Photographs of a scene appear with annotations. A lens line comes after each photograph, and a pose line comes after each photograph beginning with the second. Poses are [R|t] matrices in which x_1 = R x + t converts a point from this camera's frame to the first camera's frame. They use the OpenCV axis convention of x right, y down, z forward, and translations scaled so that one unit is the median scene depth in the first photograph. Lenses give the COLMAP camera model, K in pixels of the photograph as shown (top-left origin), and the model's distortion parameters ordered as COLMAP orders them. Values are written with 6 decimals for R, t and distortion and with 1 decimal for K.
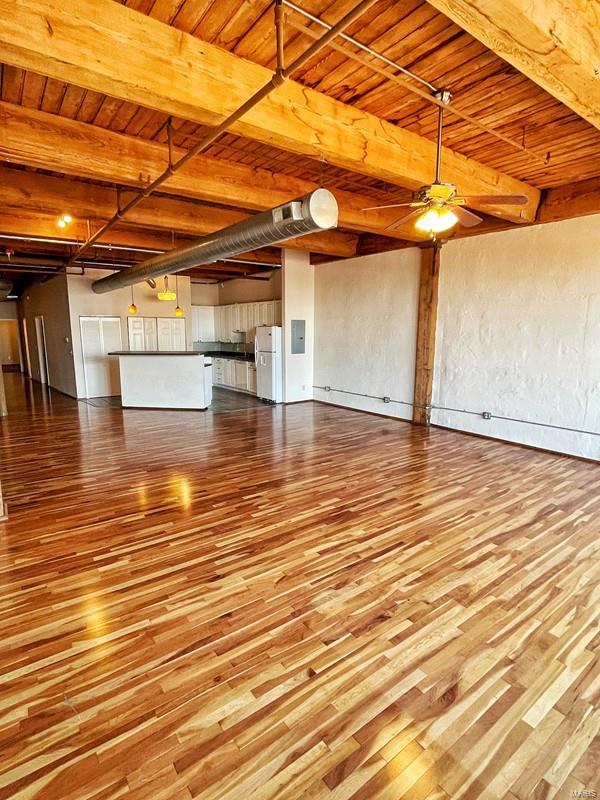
lens RADIAL K [[413.7, 0, 302.8], [0, 413.7, 400.0], [0, 0, 1]] dist [-0.010469, 0.000146]
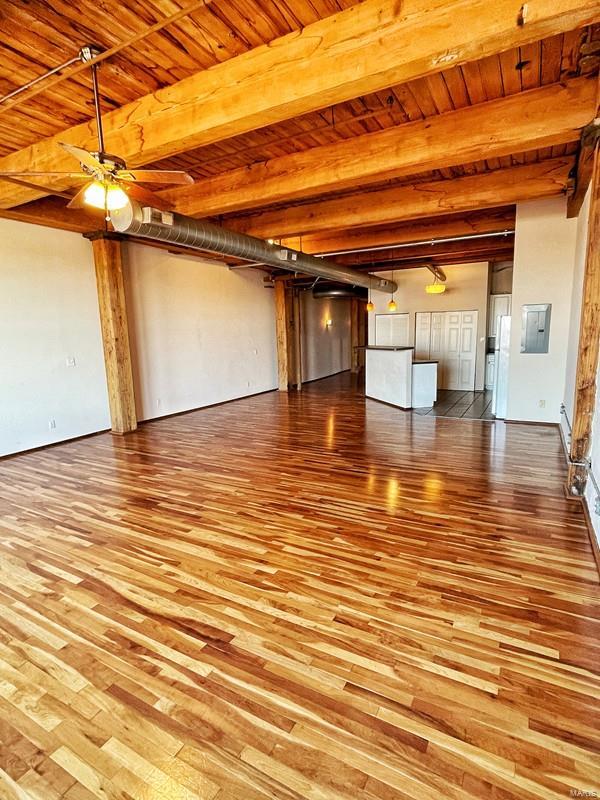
lens RADIAL K [[413.7, 0, 300.9], [0, 413.7, 402.3], [0, 0, 1]] dist [-0.010469, 0.000146]
pose [[0.409087, 0.139428, -0.901780, 1.099919], [-0.126258, 0.987400, 0.095390, -0.111964], [0.903718, 0.074834, 0.421537, 0.846895]]
